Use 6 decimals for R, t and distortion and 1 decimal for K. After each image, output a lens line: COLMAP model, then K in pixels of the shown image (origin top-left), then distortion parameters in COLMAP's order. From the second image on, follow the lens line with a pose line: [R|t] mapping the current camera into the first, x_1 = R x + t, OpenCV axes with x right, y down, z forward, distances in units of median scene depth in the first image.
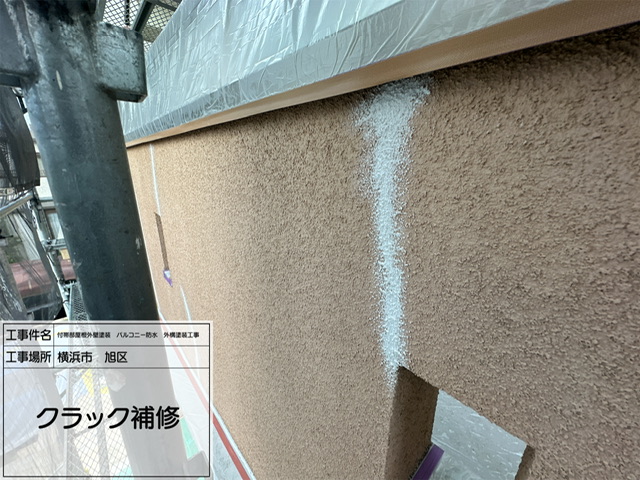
lens RADIAL K [[255.2, 0, 320.3], [0, 255.2, 240.5], [0, 0, 1]] dist [-0.001231, 0.000057]
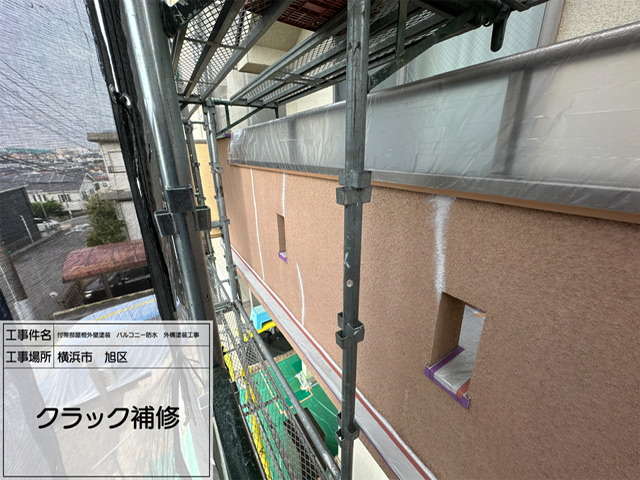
lens RADIAL K [[255.2, 0, 321.5], [0, 255.2, 237.4], [0, 0, 1]] dist [-0.001231, 0.000057]
pose [[0.984079, 0.038790, -0.173446, -0.468182], [-0.033607, 0.998899, 0.032719, -0.107055], [0.174524, -0.026369, 0.984300, -1.745418]]
